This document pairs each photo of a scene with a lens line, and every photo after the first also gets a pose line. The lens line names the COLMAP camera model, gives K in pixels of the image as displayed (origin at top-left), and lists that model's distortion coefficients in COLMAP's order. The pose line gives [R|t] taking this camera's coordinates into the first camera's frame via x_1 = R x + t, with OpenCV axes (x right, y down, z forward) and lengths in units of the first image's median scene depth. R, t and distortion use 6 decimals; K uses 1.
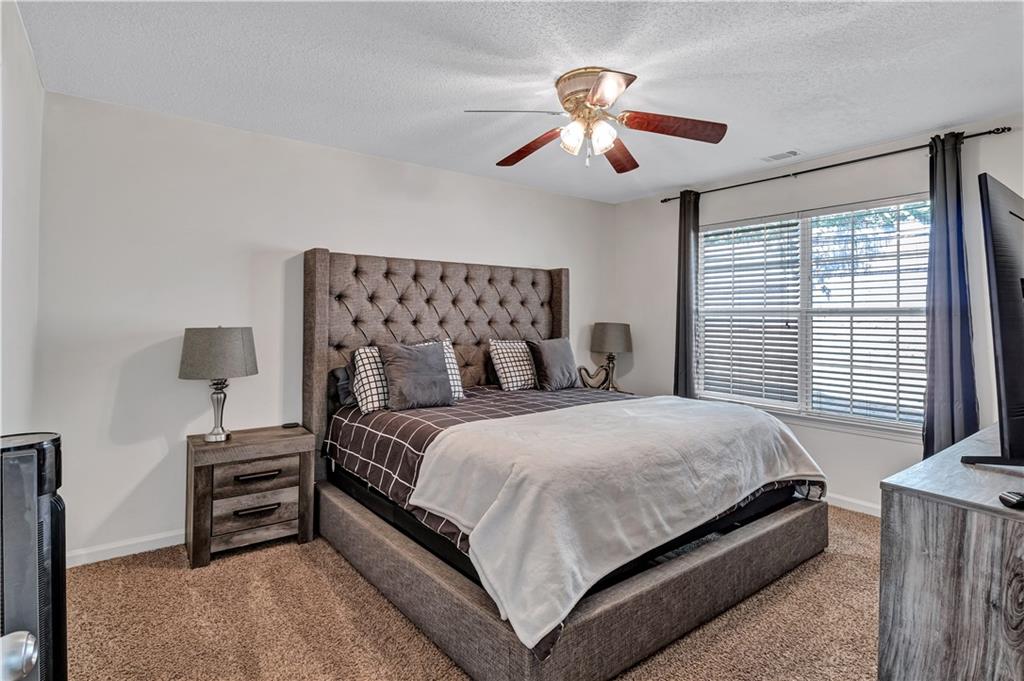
lens RADIAL K [[511.3, 0, 497.3], [0, 511.3, 317.0], [0, 0, 1]] dist [-0.008690, 0.001267]
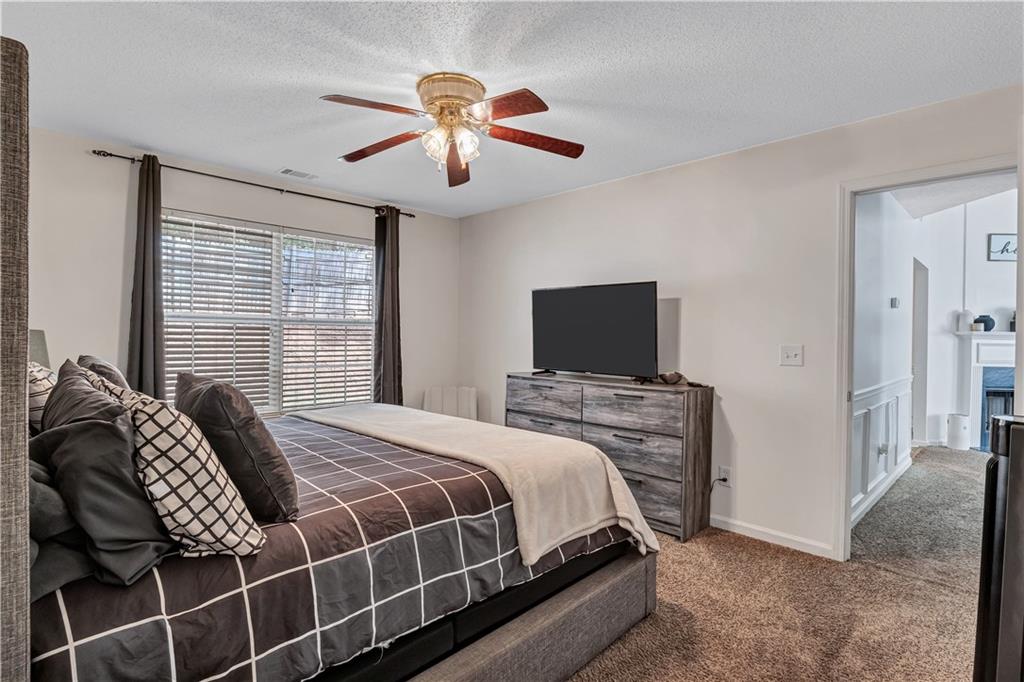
lens RADIAL K [[511.3, 0, 512.0], [0, 511.3, 340.9], [0, 0, 1]] dist [-0.008690, 0.001267]
pose [[-0.135076, -0.019508, 0.990643, -0.539932], [-0.020504, 0.999647, 0.016889, 0.005593], [-0.990623, -0.018030, -0.135428, 0.660917]]
